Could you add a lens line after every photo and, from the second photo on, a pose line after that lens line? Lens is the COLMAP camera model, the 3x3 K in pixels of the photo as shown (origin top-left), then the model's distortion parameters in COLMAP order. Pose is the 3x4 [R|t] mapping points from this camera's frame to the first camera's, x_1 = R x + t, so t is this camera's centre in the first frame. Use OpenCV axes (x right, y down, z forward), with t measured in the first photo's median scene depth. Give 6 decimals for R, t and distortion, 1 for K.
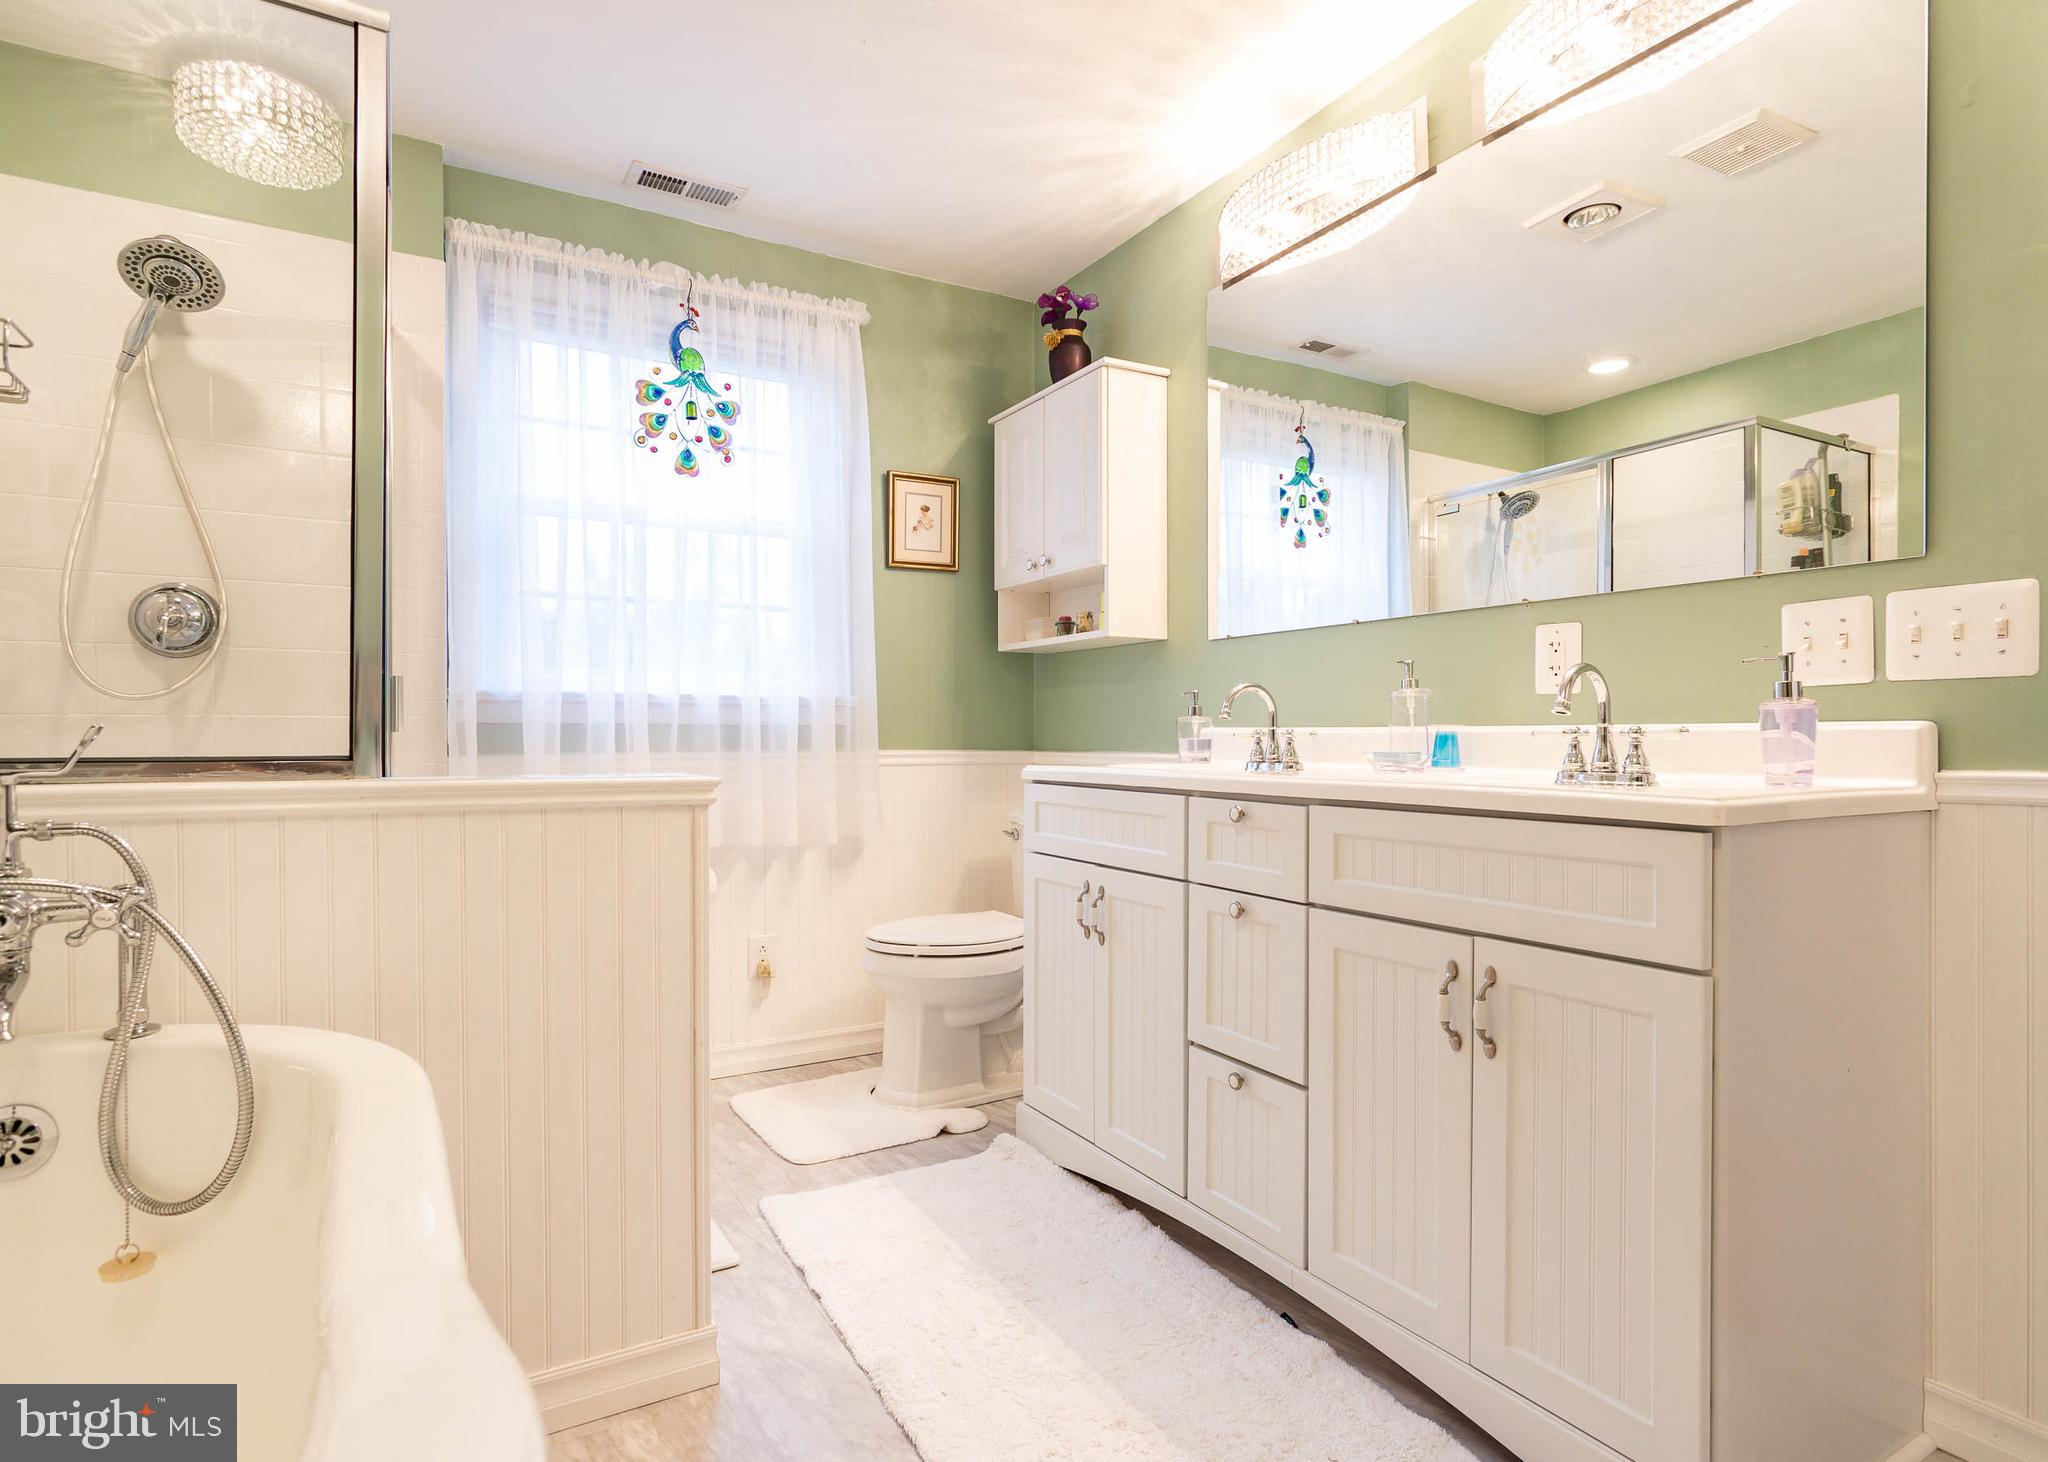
lens RADIAL K [[1063.0, 0, 1024.1], [0, 1063.0, 739.1], [0, 0, 1]] dist [-0.003915, 0.009135]
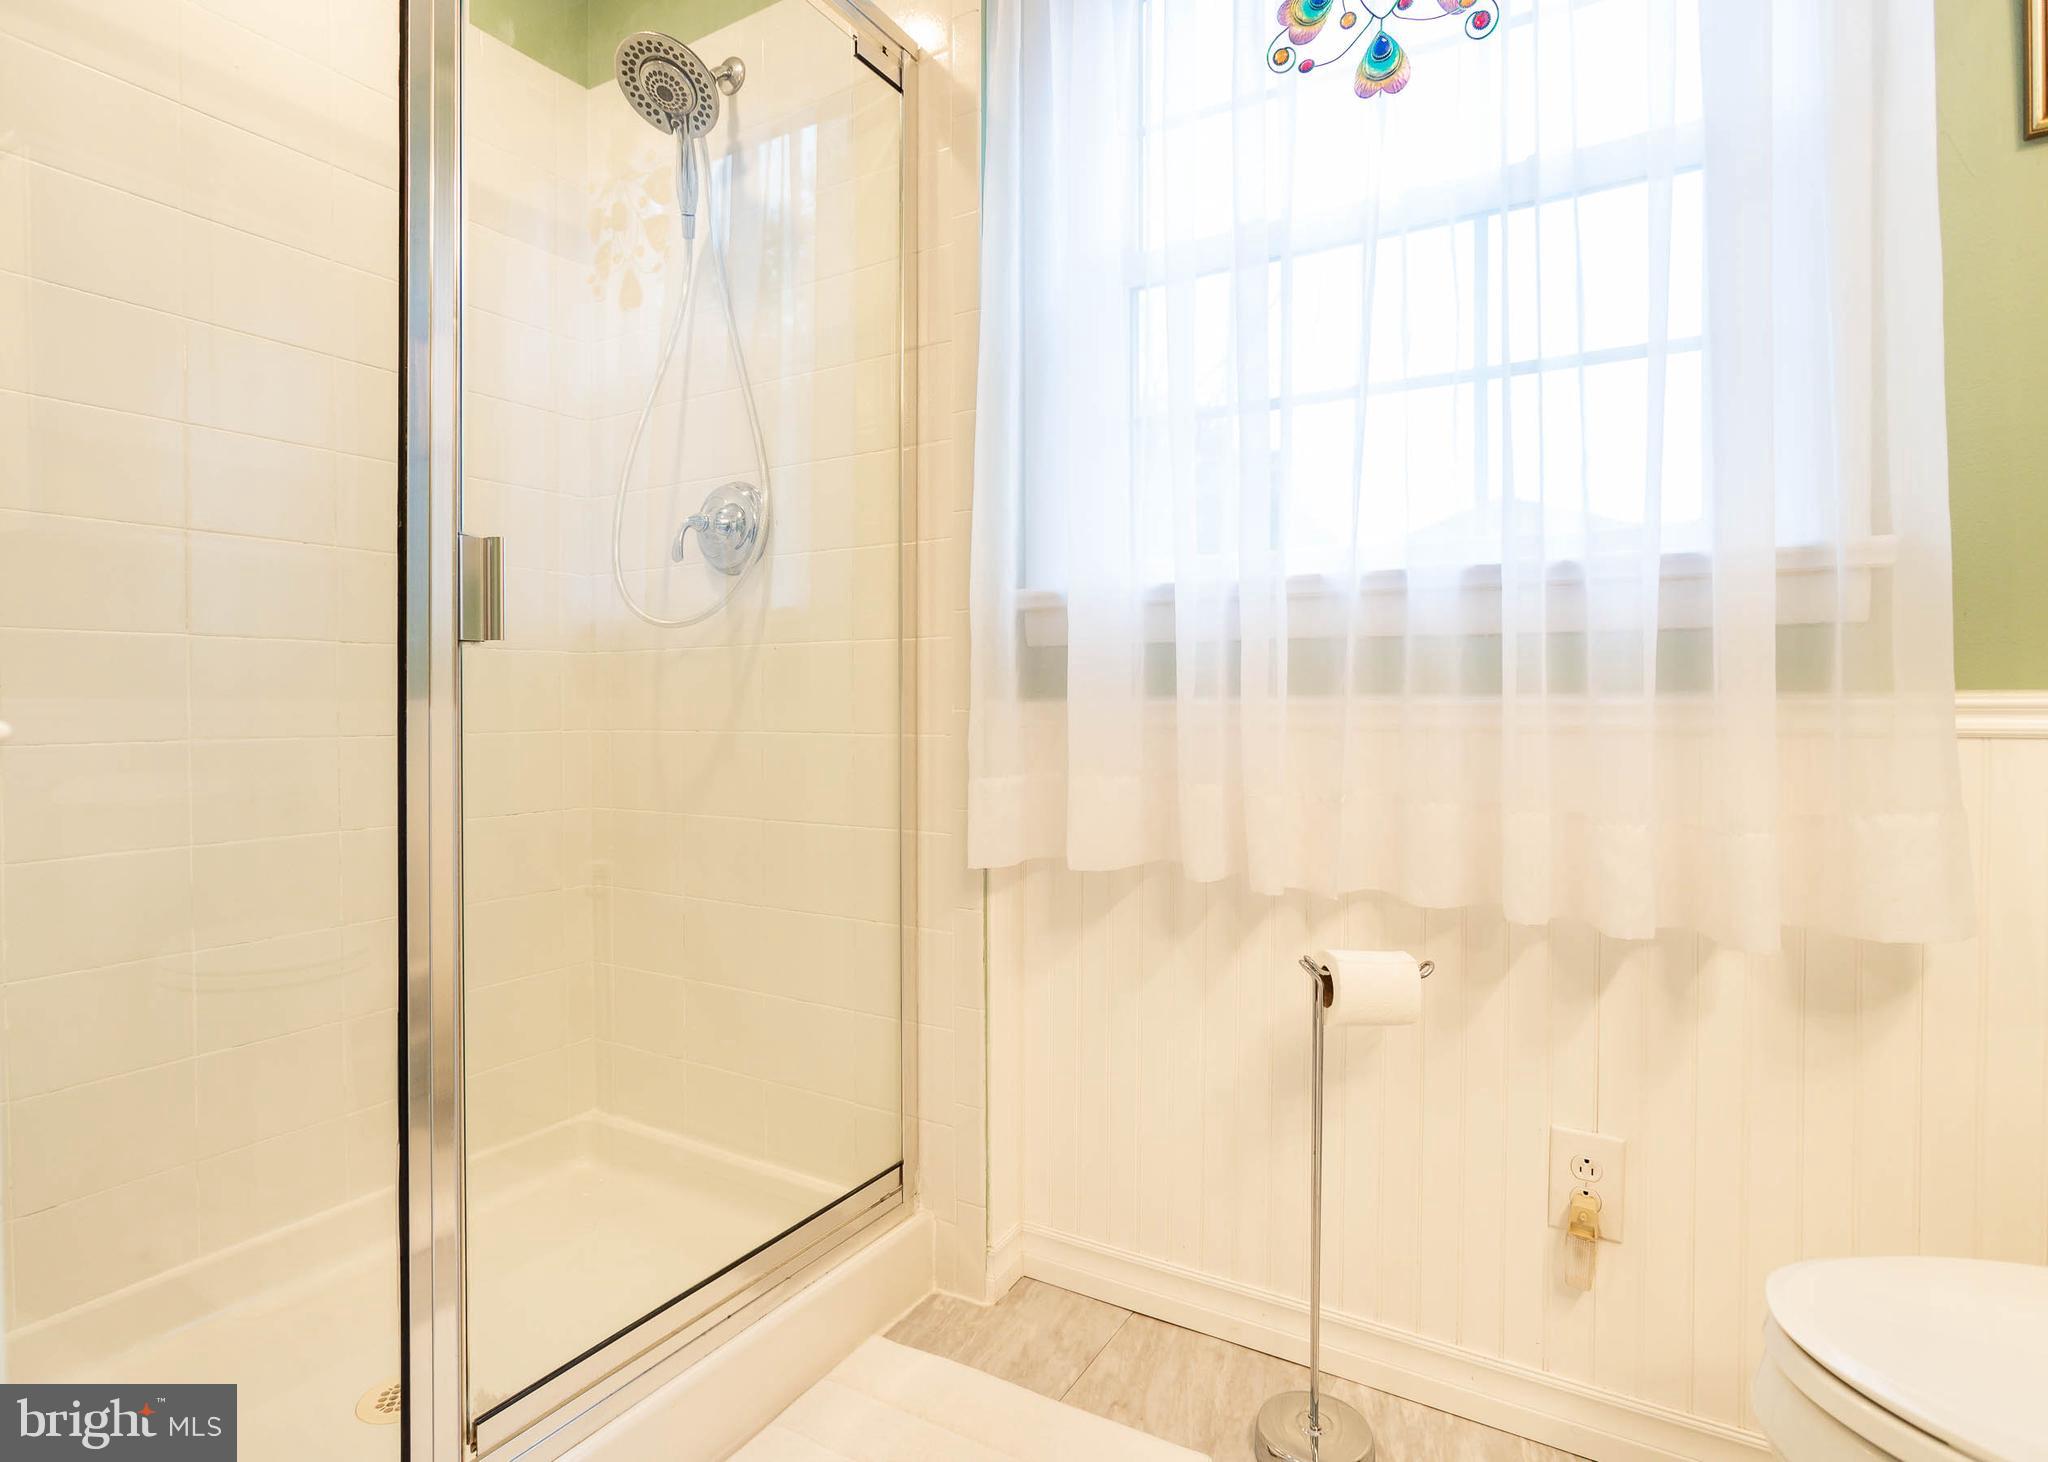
lens RADIAL K [[1063.0, 0, 1020.7], [0, 1063.0, 715.6], [0, 0, 1]] dist [-0.003915, 0.009135]
pose [[0.492837, 0.010386, -0.870060, 0.008530], [0.002901, 0.999904, 0.013579, 0.013356], [0.870117, -0.009216, 0.492759, 0.625653]]
